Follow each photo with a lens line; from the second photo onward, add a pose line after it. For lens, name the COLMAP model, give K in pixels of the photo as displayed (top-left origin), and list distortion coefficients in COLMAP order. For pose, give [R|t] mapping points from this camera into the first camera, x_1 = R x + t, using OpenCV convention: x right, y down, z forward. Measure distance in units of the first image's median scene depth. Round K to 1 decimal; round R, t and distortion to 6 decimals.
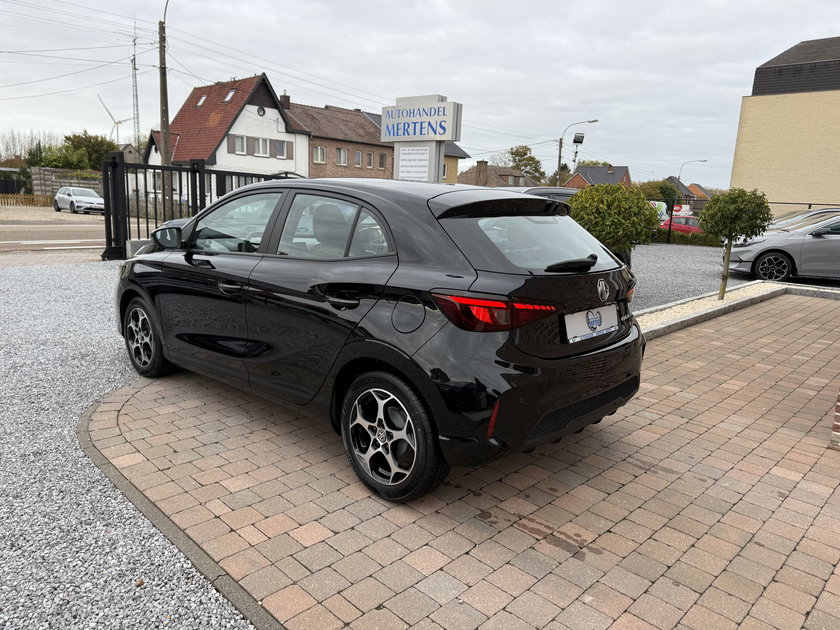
lens RADIAL K [[599.3, 0, 421.0], [0, 599.3, 318.8], [0, 0, 1]] dist [0.012017, -0.014258]
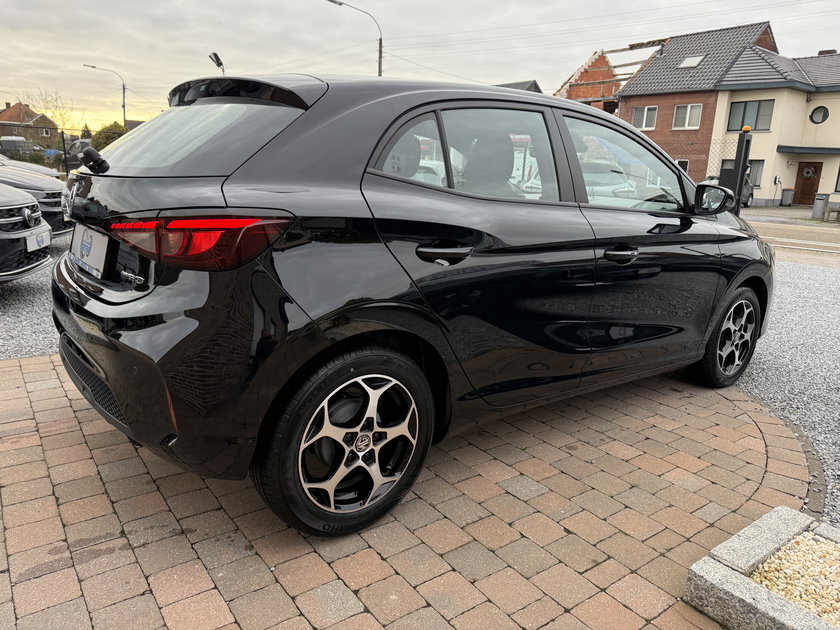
lens RADIAL K [[599.3, 0, 414.4], [0, 599.3, 308.9], [0, 0, 1]] dist [0.012017, -0.014258]
pose [[-0.160164, 0.168957, -0.972523, 0.107661], [-0.242930, 0.948192, 0.204738, -0.018940], [0.956730, 0.269047, -0.110822, 0.170085]]
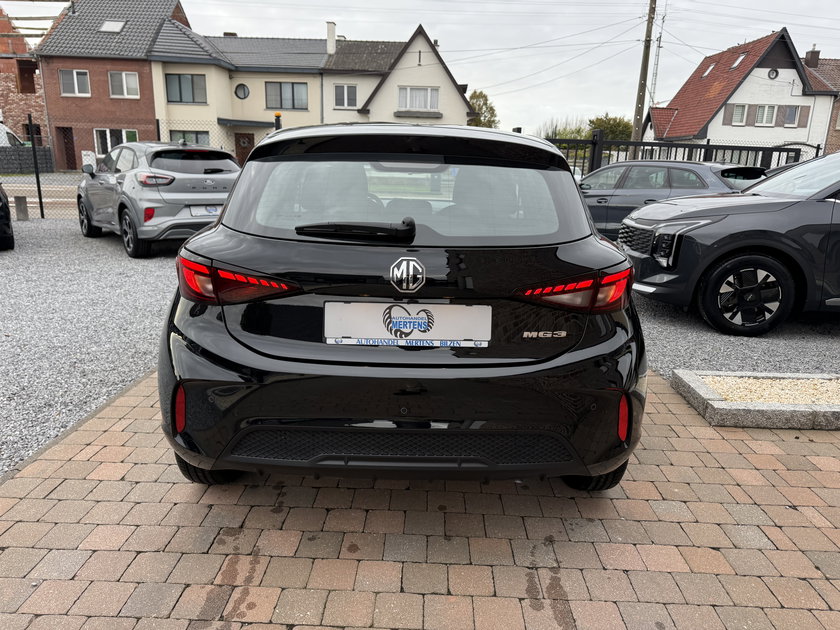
lens RADIAL K [[599.3, 0, 418.2], [0, 599.3, 315.2], [0, 0, 1]] dist [0.012017, -0.014258]
pose [[0.681961, 0.159188, -0.713855, 0.087636], [-0.139802, 0.986402, 0.086410, -0.007016], [0.717903, 0.040871, 0.694942, 0.065470]]
